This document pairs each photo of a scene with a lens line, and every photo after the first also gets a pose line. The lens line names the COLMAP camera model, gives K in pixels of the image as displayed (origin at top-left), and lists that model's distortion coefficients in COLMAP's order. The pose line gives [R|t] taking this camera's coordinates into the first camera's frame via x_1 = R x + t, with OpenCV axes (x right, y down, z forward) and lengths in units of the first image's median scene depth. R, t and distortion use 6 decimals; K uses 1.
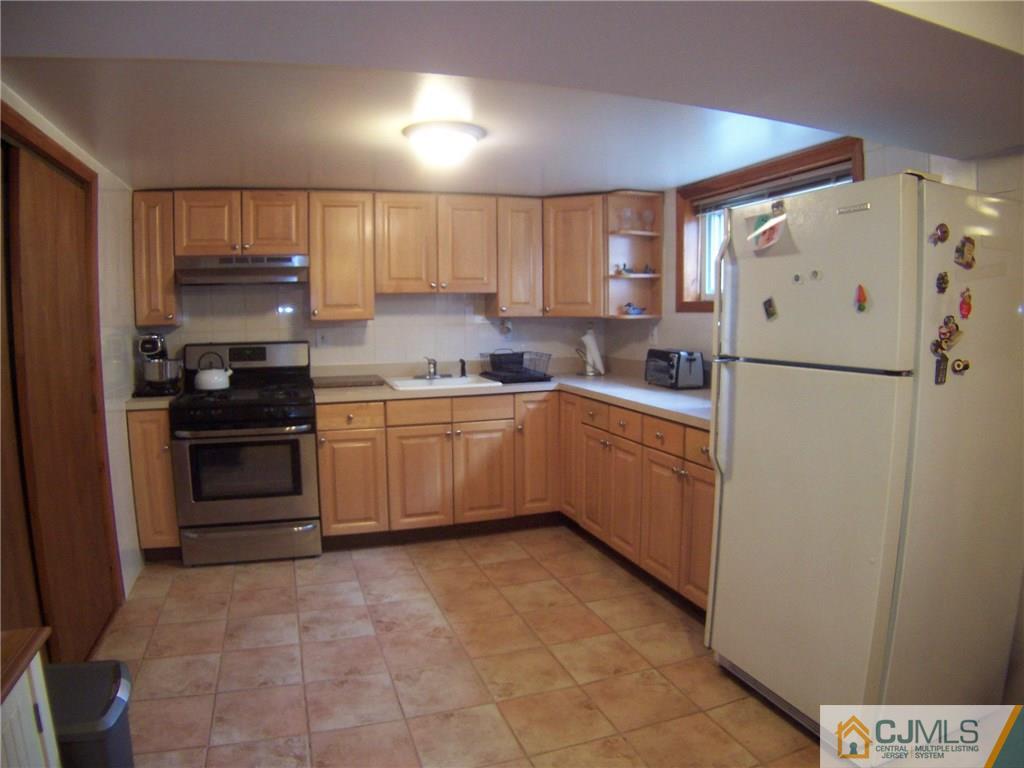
lens RADIAL K [[654.4, 0, 510.8], [0, 654.4, 385.4], [0, 0, 1]] dist [-0.207974, 0.065469]
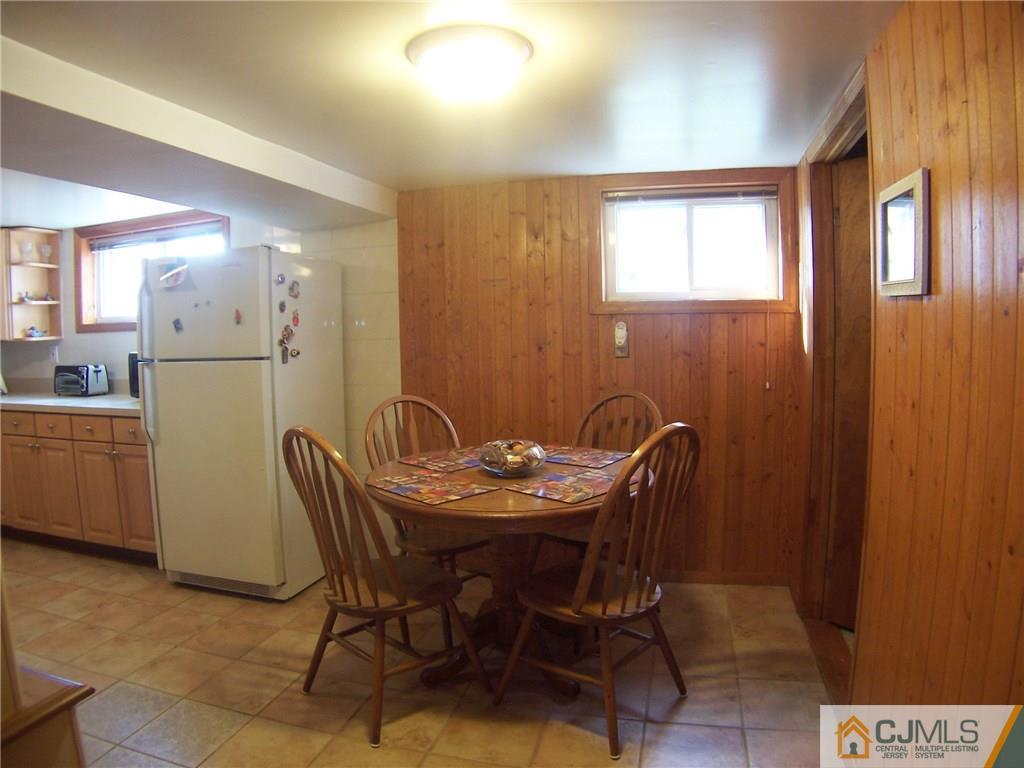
lens RADIAL K [[654.4, 0, 510.8], [0, 654.4, 385.4], [0, 0, 1]] dist [-0.207974, 0.065469]
pose [[0.561932, -0.070445, 0.824179, -0.298381], [0.098090, 0.995012, 0.018168, 0.059194], [-0.821347, 0.070635, 0.566039, -0.394292]]
